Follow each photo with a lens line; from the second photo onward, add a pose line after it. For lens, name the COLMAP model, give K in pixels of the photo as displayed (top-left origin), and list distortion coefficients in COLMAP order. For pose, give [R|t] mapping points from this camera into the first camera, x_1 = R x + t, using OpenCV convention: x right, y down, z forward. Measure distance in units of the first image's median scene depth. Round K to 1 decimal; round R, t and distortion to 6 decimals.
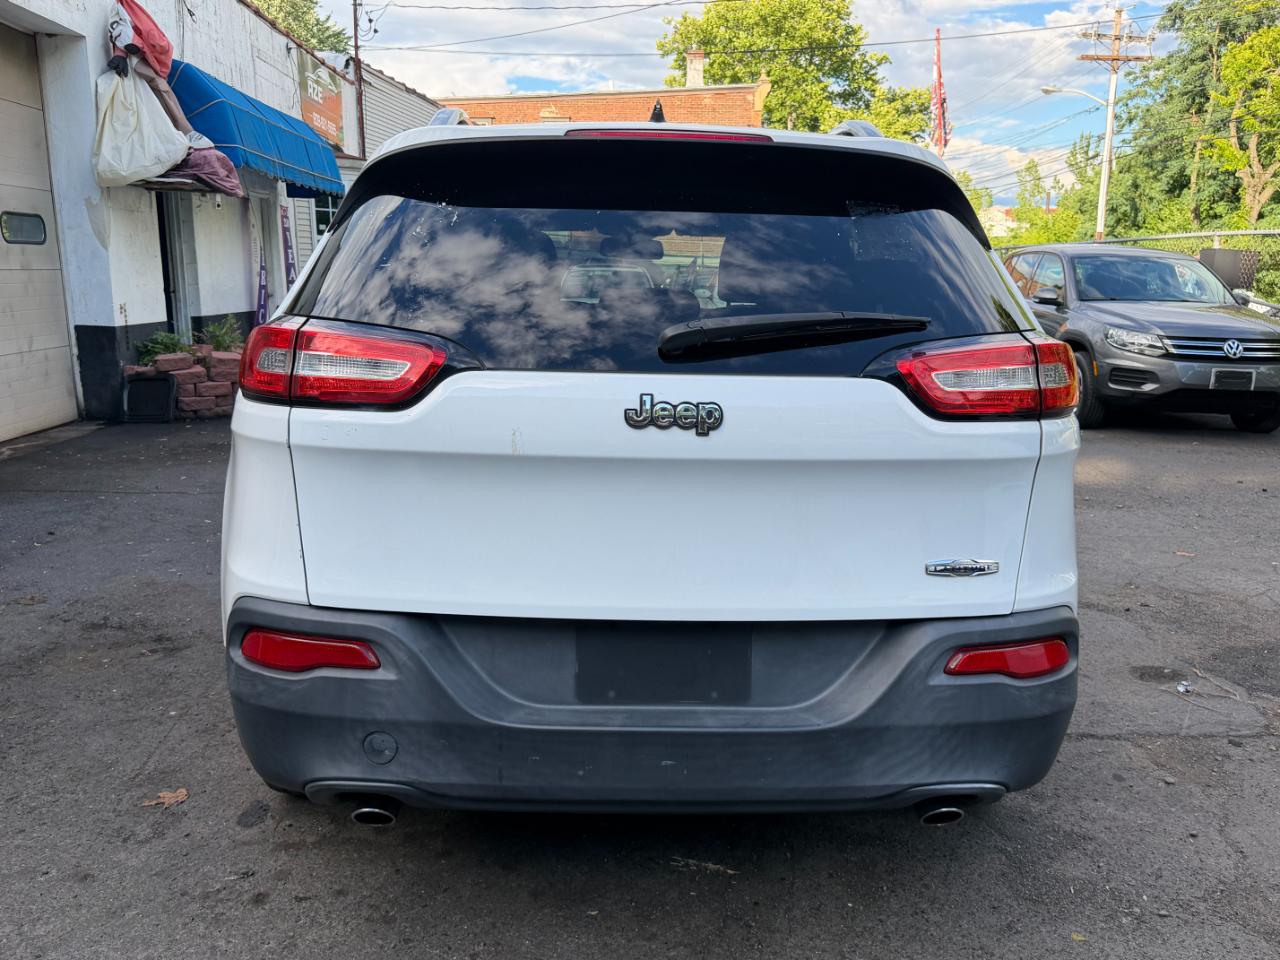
lens RADIAL K [[1044.3, 0, 644.7], [0, 1044.3, 481.3], [0, 0, 1]] dist [0.005537, -0.001025]
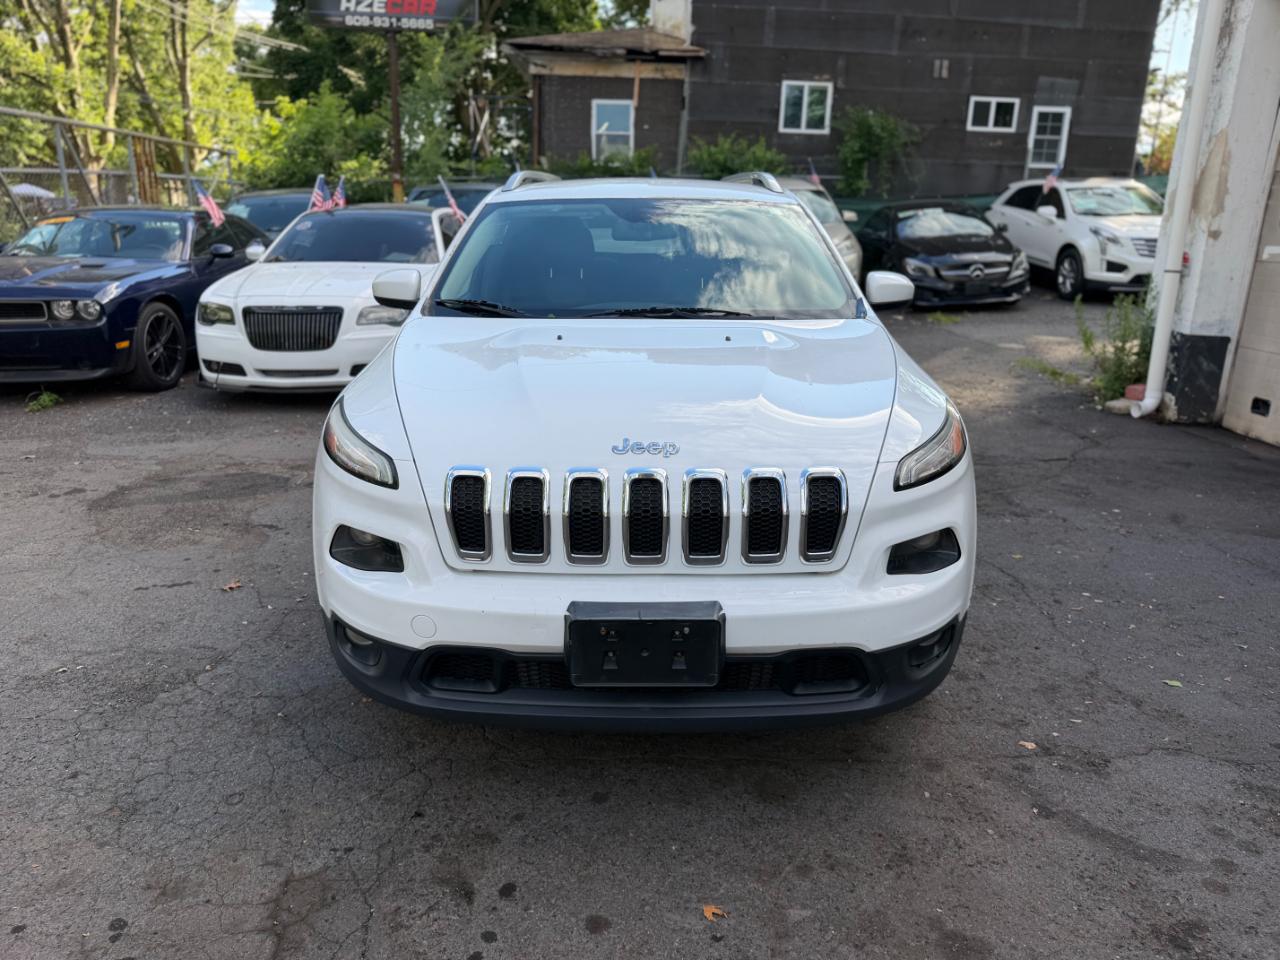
lens RADIAL K [[911.6, 0, 635.8], [0, 911.6, 475.7], [0, 0, 1]] dist [0.003597, -0.007146]
pose [[-0.999057, -0.030797, 0.030619, -0.056833], [-0.013252, 0.887630, 0.460367, -0.530980], [-0.041356, 0.459527, -0.887200, 2.390447]]
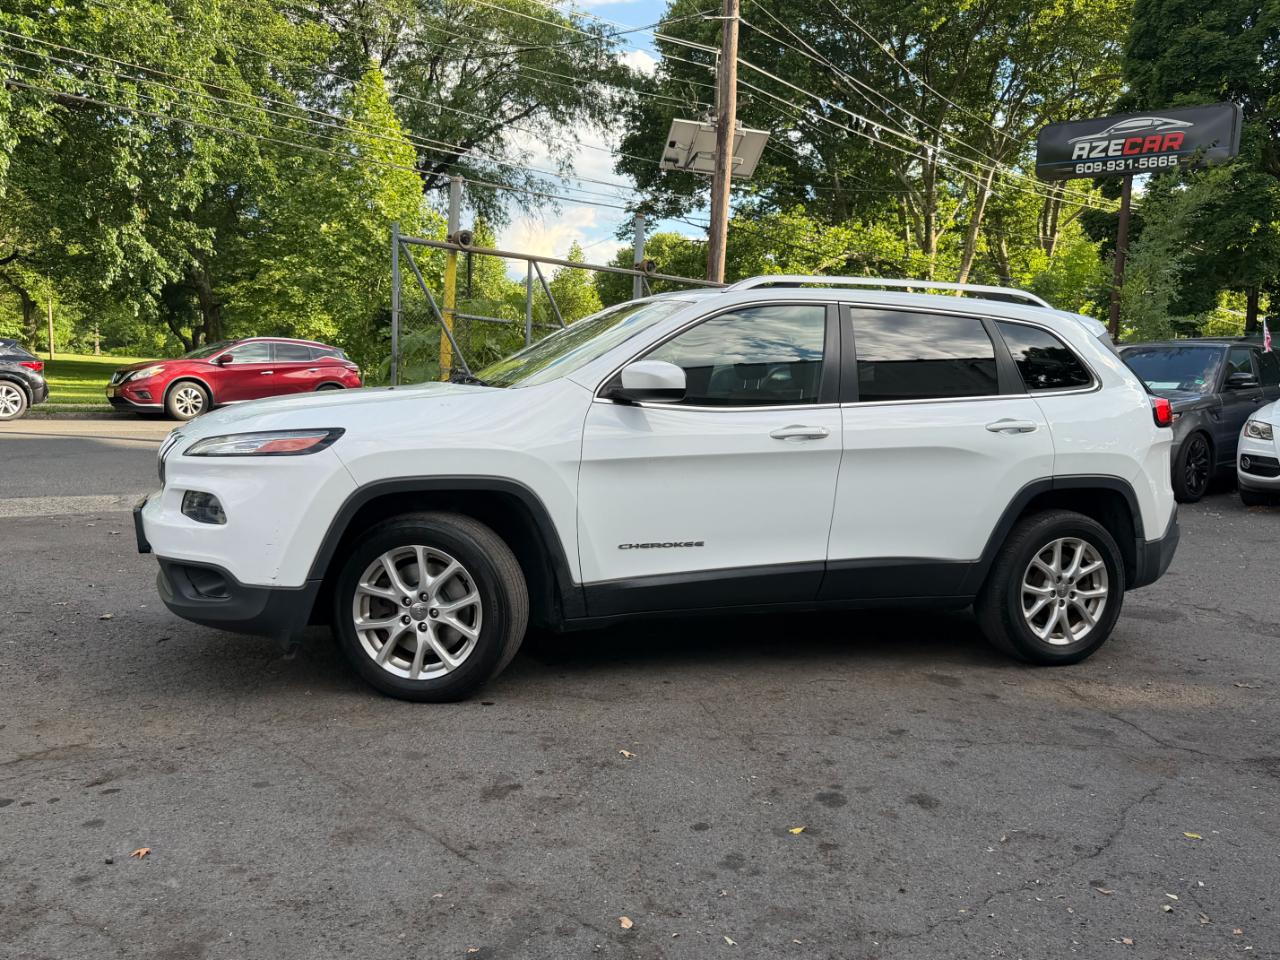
lens RADIAL K [[1071.4, 0, 639.6], [0, 1071.4, 473.5], [0, 0, 1]] dist [0.104173, -0.175649]
pose [[-0.646243, -0.099485, 0.756619, -0.881177], [0.107540, 0.969700, 0.219355, -0.400957], [-0.755517, 0.223124, -0.615963, 2.142830]]
